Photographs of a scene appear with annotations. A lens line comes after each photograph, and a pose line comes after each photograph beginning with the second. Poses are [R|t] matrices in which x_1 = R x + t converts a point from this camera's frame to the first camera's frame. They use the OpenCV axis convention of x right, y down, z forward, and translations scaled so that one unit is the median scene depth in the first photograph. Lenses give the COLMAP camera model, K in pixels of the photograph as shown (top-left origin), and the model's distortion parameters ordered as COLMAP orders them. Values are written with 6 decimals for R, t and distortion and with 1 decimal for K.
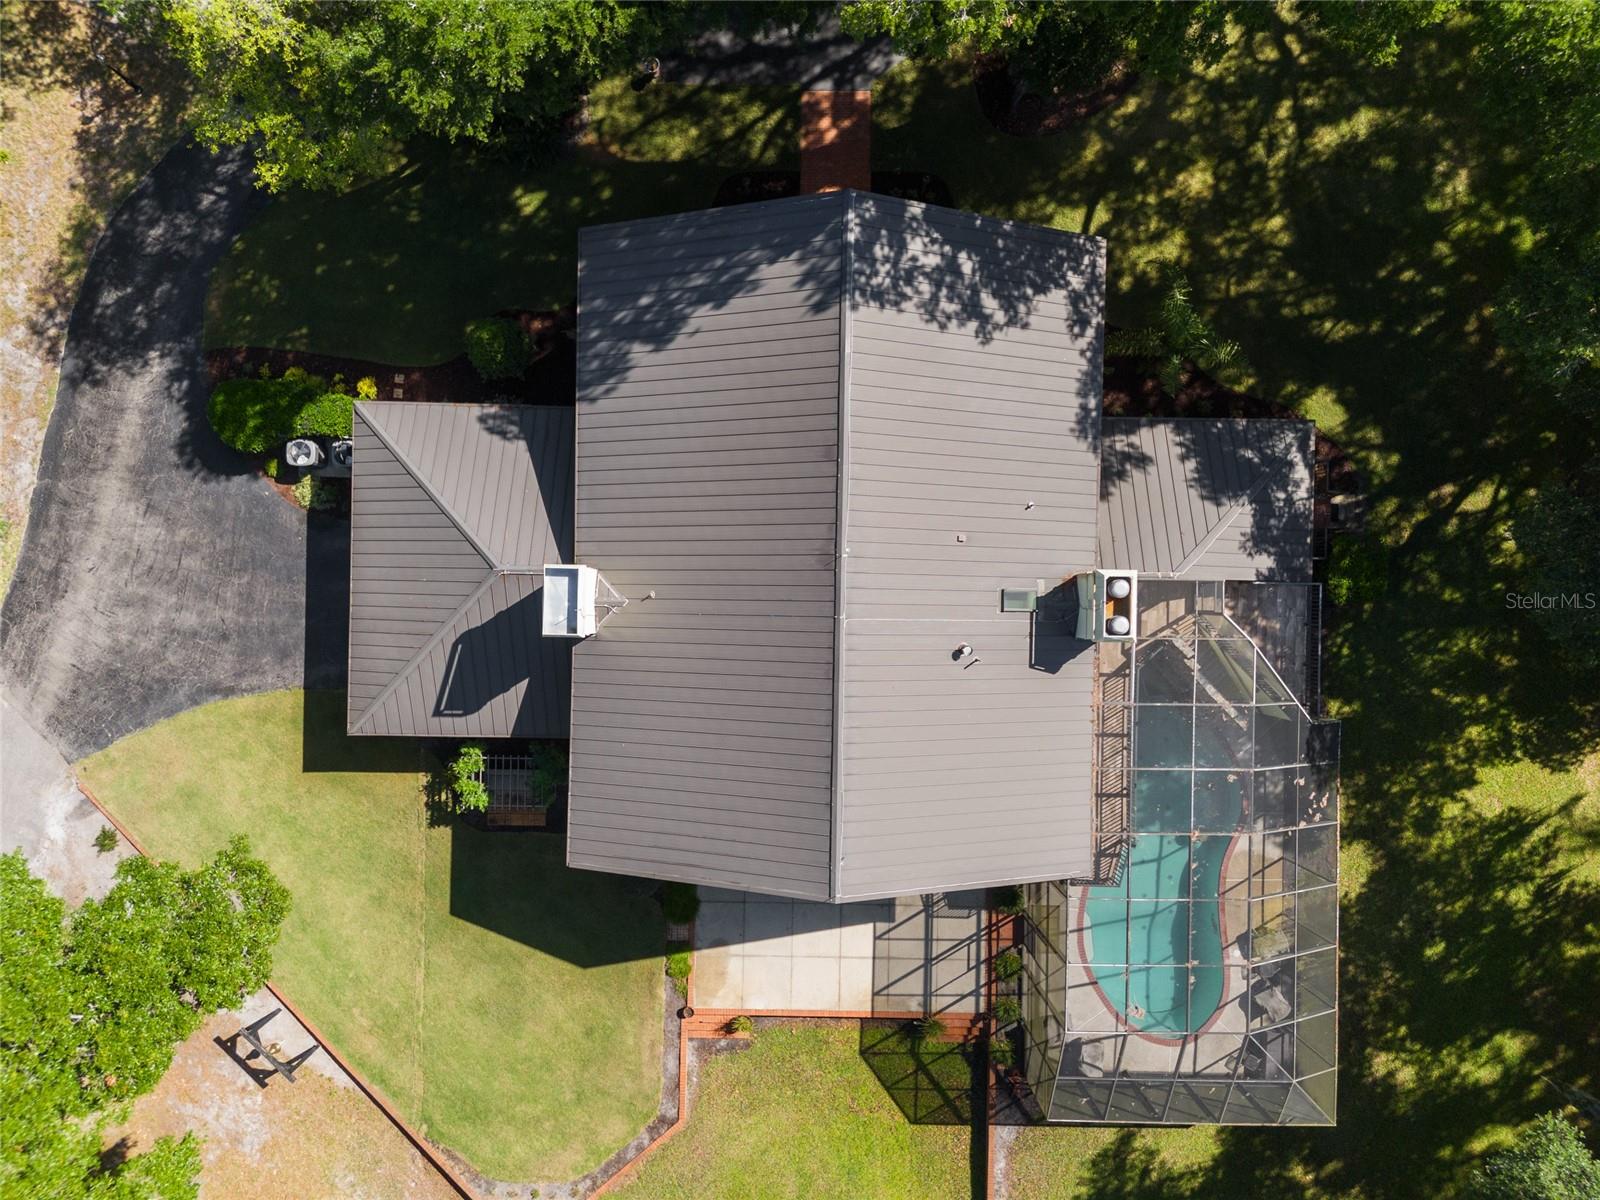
lens RADIAL K [[1186.6, 0, 801.3], [0, 1186.6, 599.5], [0, 0, 1]] dist [0.062641, -0.072599]
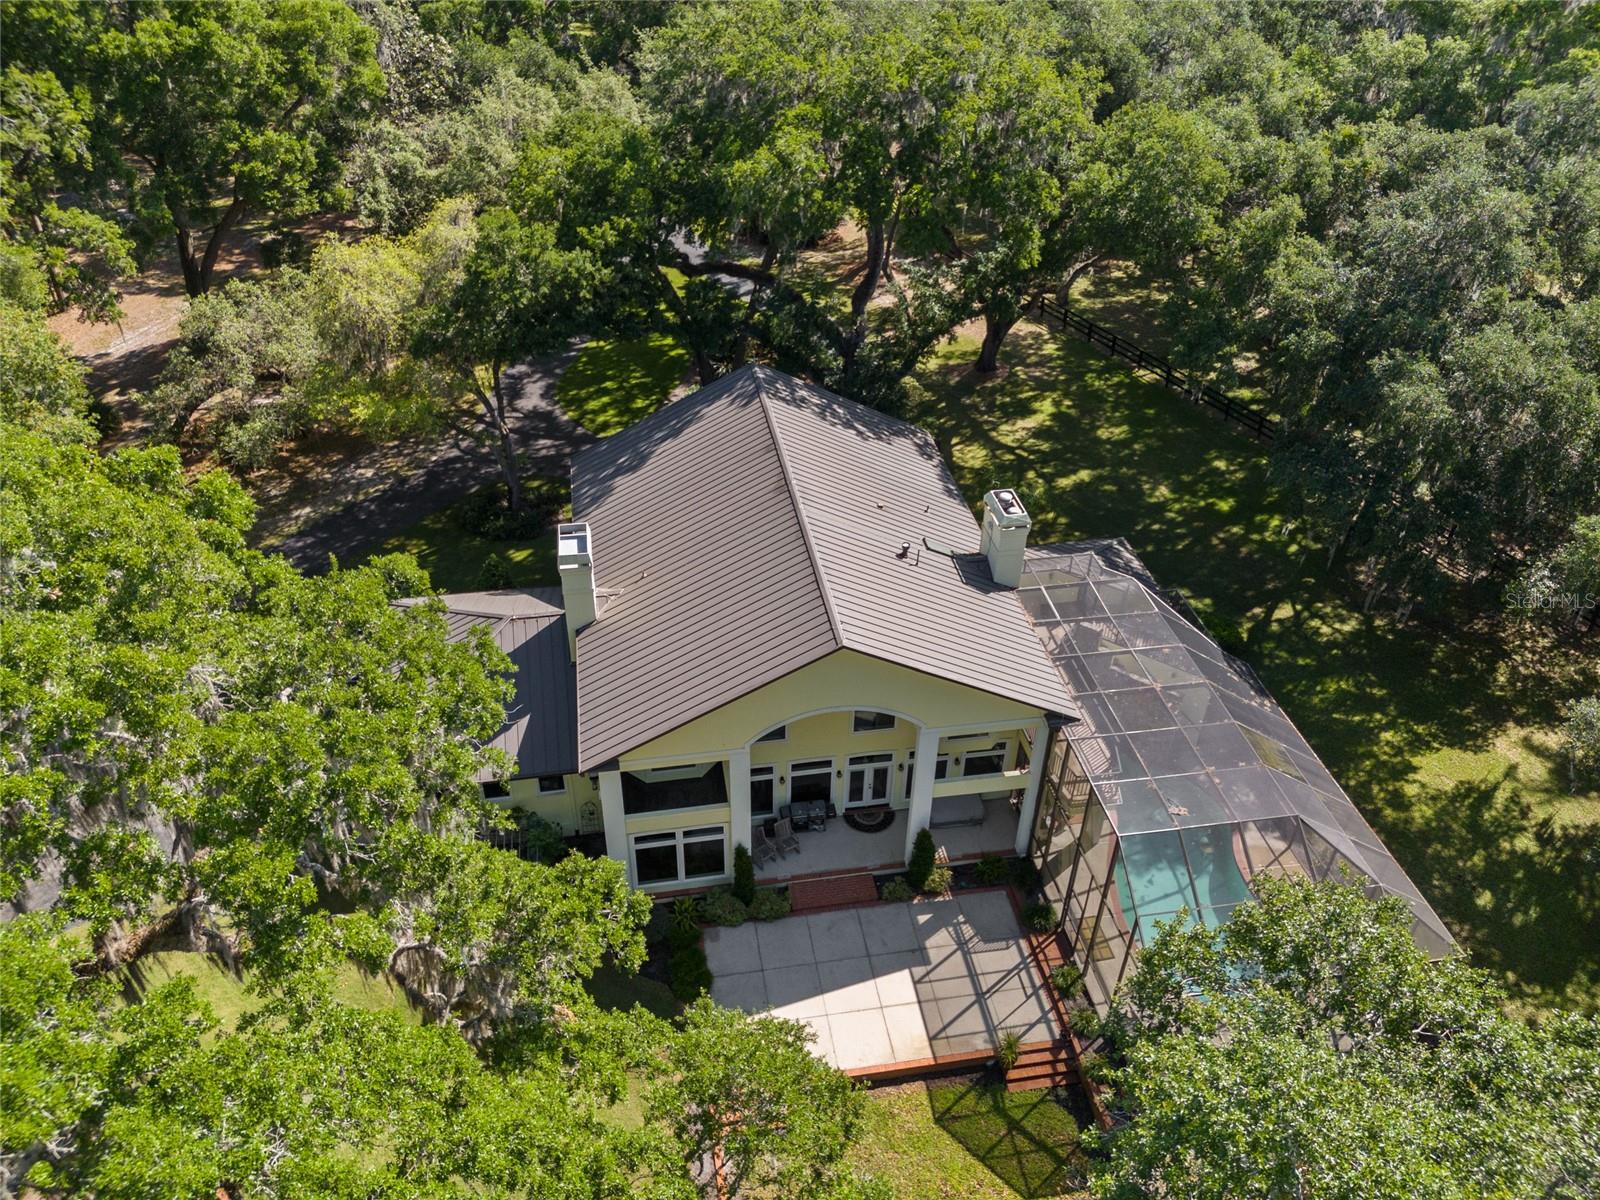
lens RADIAL K [[1186.6, 0, 796.8], [0, 1186.6, 599.3], [0, 0, 1]] dist [0.062641, -0.072599]
pose [[0.982672, -0.103961, 0.153452, -0.130856], [0.185224, 0.581575, -0.792126, 0.805567], [-0.006894, 0.806823, 0.590753, 0.247030]]
